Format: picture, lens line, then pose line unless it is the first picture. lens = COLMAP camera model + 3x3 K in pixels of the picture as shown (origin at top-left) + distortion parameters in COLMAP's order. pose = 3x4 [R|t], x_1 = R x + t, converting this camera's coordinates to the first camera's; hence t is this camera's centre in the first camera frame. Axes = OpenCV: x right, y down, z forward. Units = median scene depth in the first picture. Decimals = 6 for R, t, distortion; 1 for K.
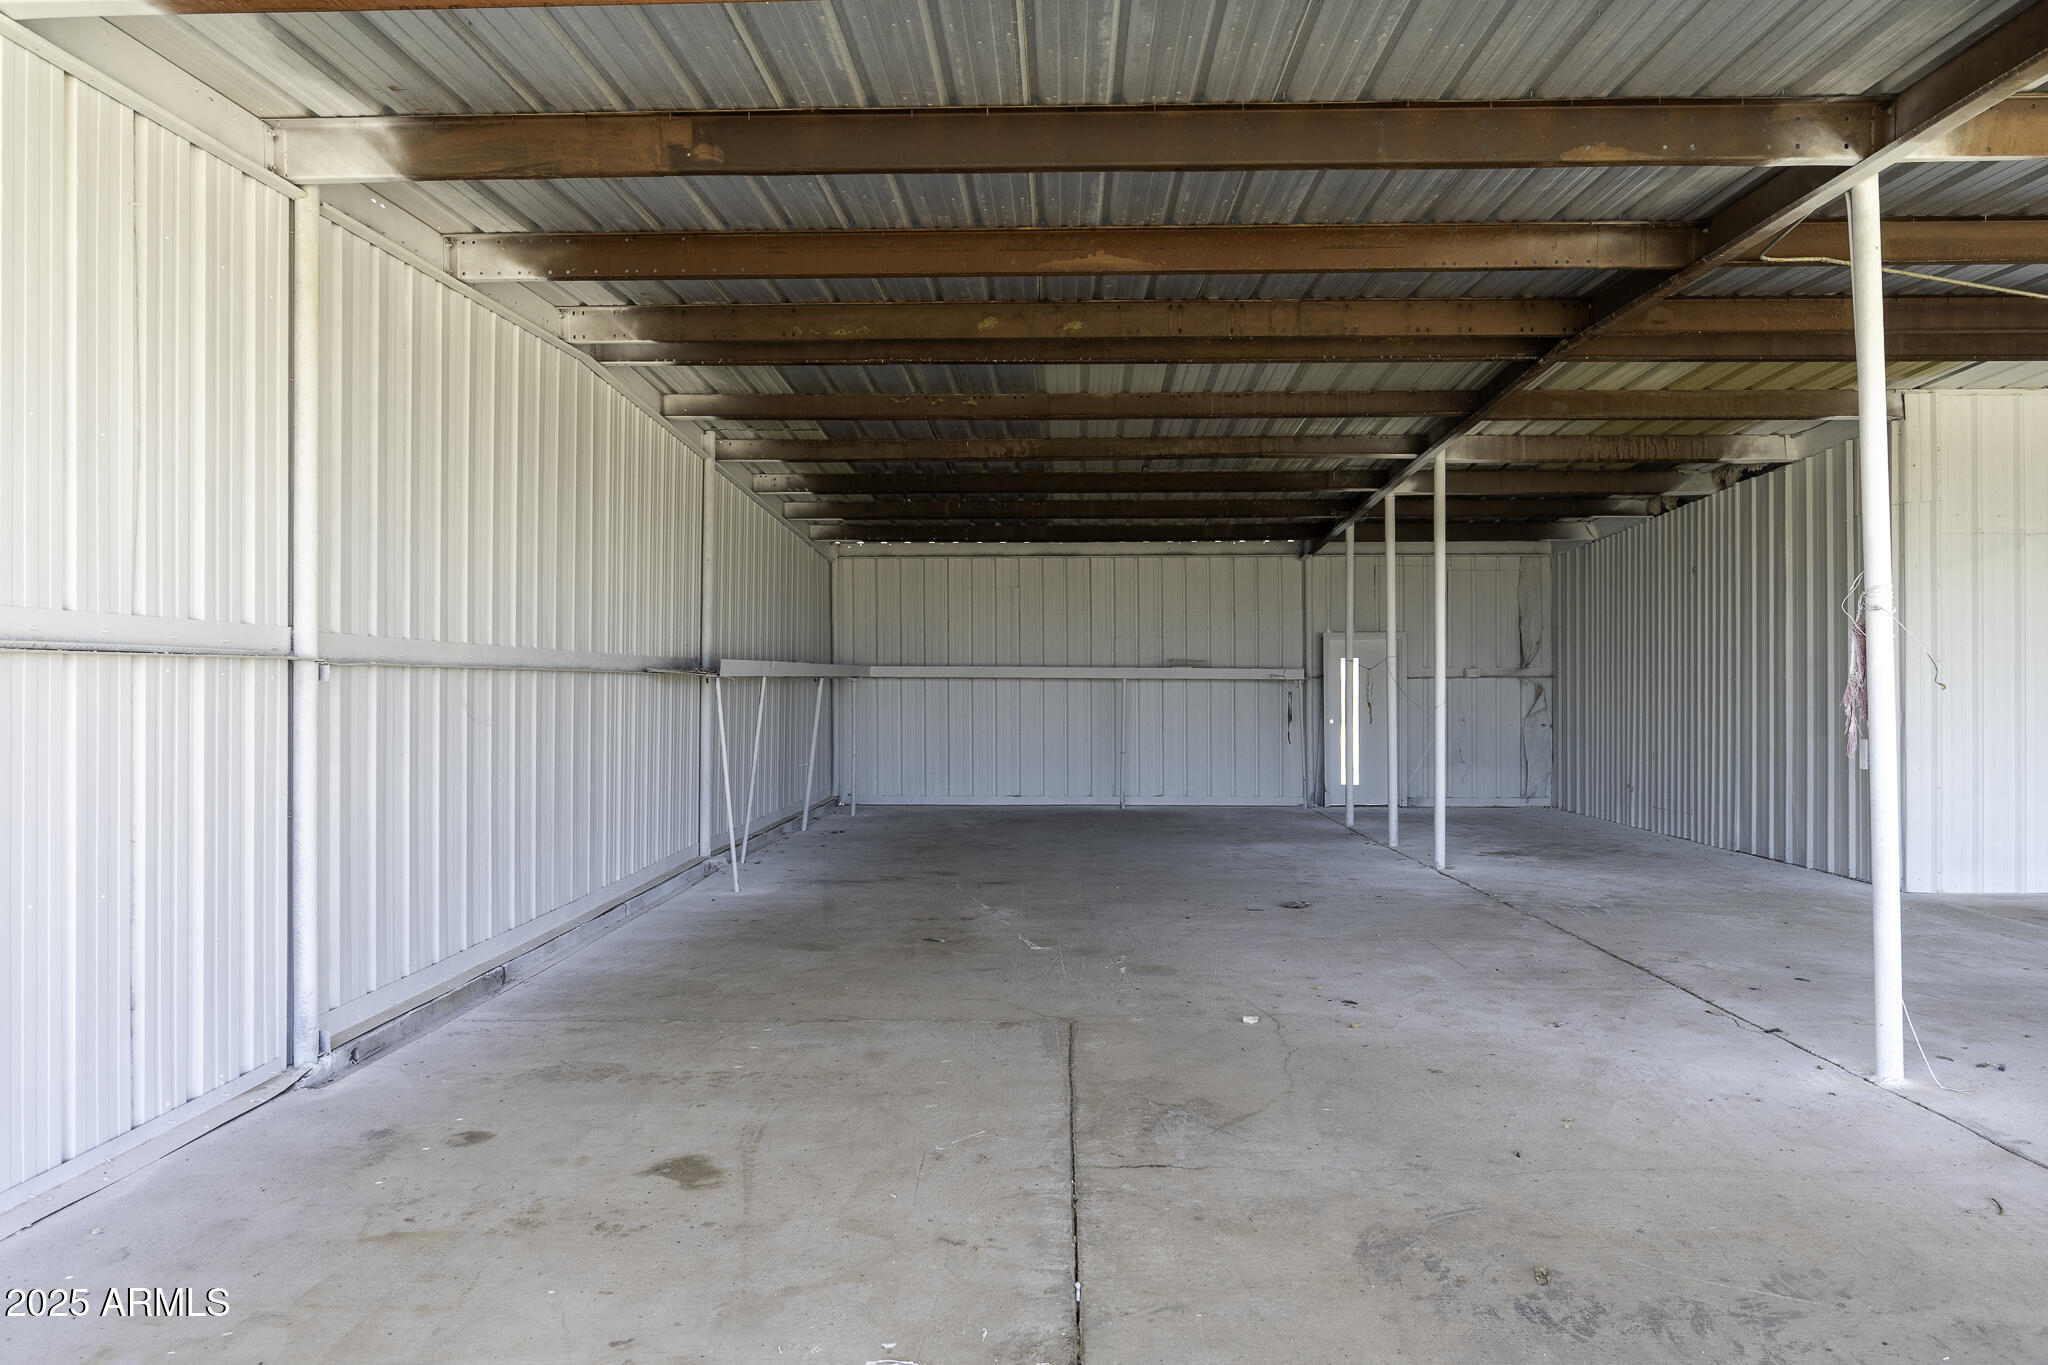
lens RADIAL K [[1322.9, 0, 1024.3], [0, 1322.9, 702.6], [0, 0, 1]] dist [-0.001113, -0.000163]
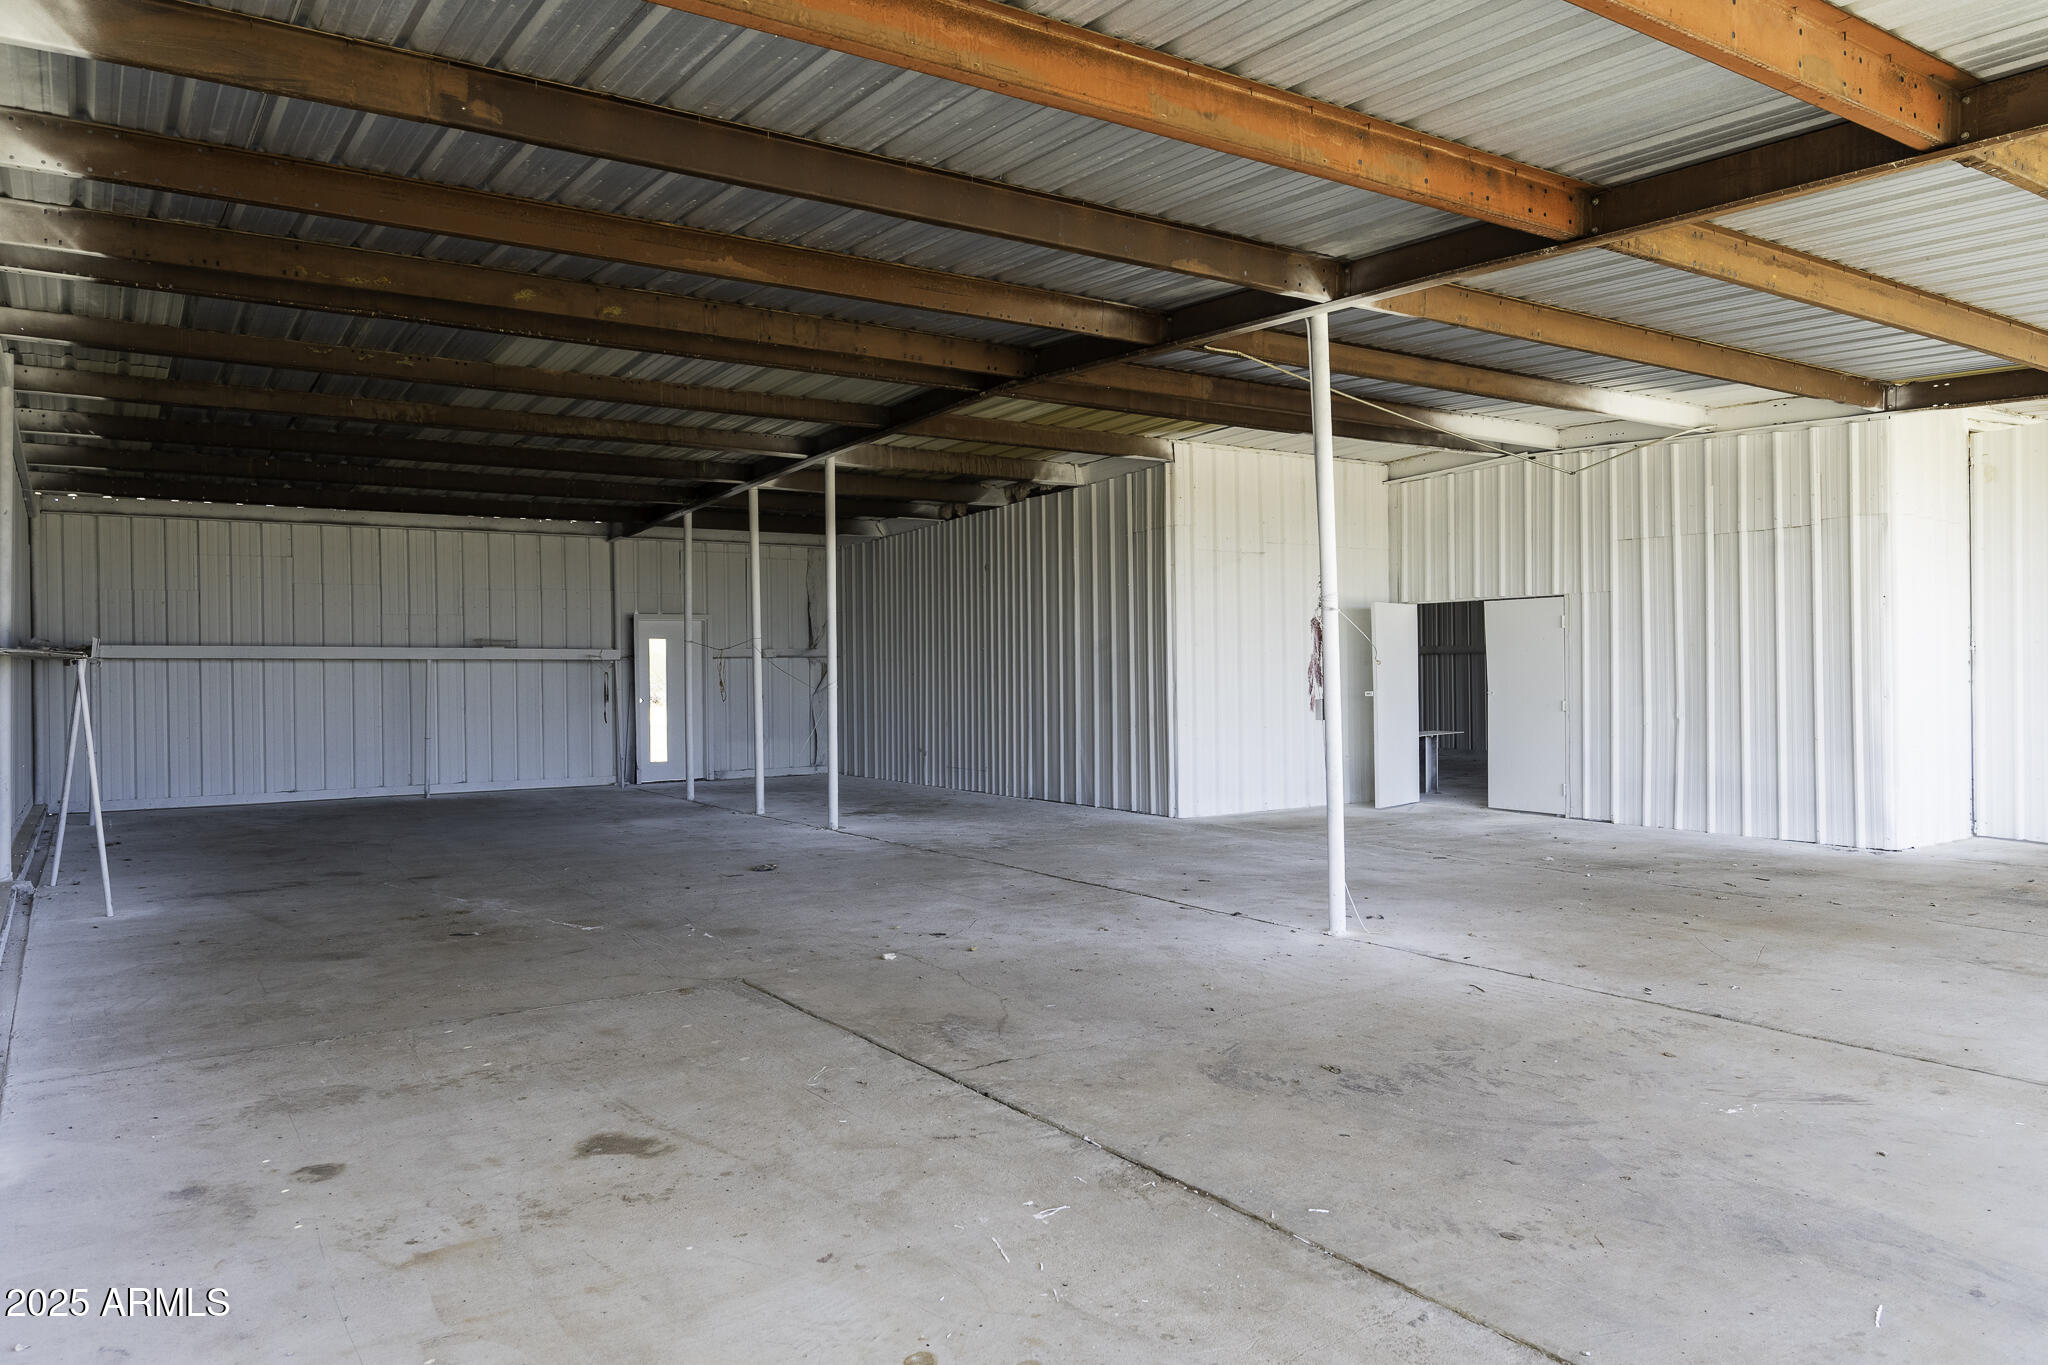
lens RADIAL K [[1296.2, 0, 1024.0], [0, 1296.2, 682.5], [0, 0, 1]] dist [-0.000979, 0.000252]
pose [[0.831614, -0.012522, 0.555213, -0.257635], [0.012492, 0.999915, 0.003840, 0.000038], [-0.555213, 0.003742, 0.831700, 0.001500]]
